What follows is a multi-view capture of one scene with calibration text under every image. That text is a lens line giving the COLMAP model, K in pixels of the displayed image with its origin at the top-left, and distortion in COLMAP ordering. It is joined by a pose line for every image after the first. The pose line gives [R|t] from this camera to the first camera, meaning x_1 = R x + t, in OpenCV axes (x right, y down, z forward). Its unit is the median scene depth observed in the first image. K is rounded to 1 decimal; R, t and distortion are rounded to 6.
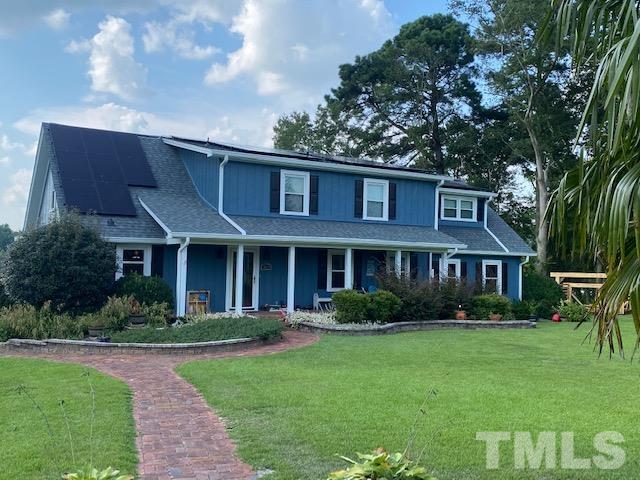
lens RADIAL K [[633.8, 0, 320.8], [0, 633.8, 242.0], [0, 0, 1]] dist [-0.064886, 0.000000]
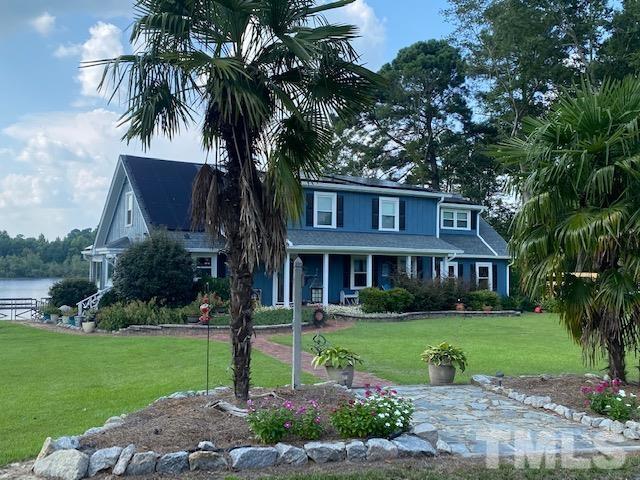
lens RADIAL K [[633.8, 0, 319.6], [0, 633.8, 237.6], [0, 0, 1]] dist [-0.064886, 0.000000]
pose [[0.999877, -0.009282, 0.012622, -0.056640], [0.009431, 0.999886, -0.011820, -0.007478], [-0.012511, 0.011937, 0.999850, -0.199782]]
